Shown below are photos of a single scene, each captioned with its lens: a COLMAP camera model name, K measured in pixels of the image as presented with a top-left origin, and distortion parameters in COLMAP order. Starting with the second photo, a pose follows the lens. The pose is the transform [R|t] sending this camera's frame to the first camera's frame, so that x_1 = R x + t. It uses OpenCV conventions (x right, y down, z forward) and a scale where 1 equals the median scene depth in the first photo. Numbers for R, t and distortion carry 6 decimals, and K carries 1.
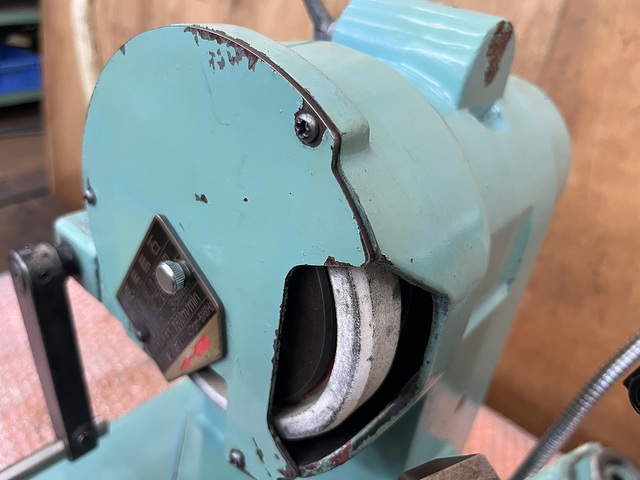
lens RADIAL K [[503.1, 0, 313.8], [0, 503.1, 236.5], [0, 0, 1]] dist [0.017845, -0.068529]
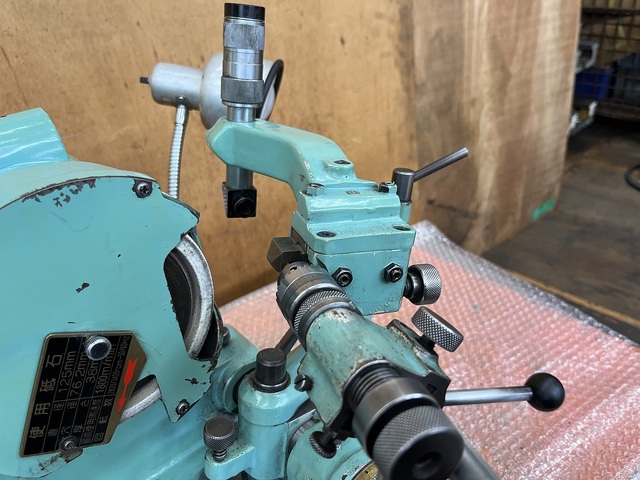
lens RADIAL K [[503.1, 0, 330.5], [0, 503.1, 245.4], [0, 0, 1]] dist [0.017845, -0.068529]
pose [[0.120846, -0.633209, 0.764488, -1.329464], [0.578723, 0.670654, 0.464007, -0.472408], [-0.806521, 0.386354, 0.447499, -0.334477]]
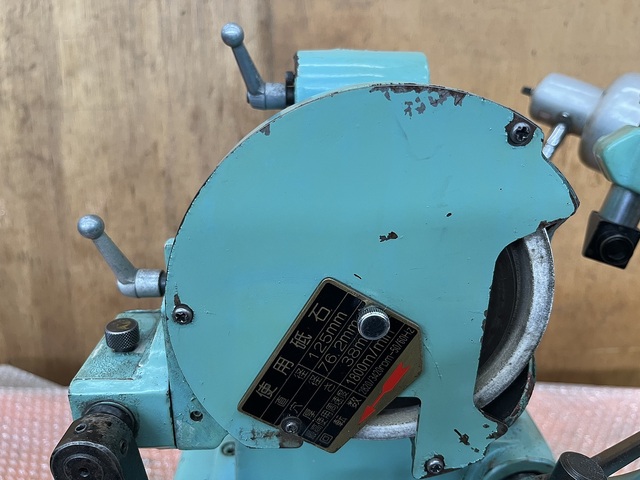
lens RADIAL K [[503.1, 0, 317.9], [0, 503.1, 241.2], [0, 0, 1]] dist [0.017845, -0.068529]
pose [[0.734022, -0.360888, 0.575301, -1.085761], [0.417373, 0.907979, 0.037054, -0.191834], [-0.535734, 0.212917, 0.817102, 0.211525]]
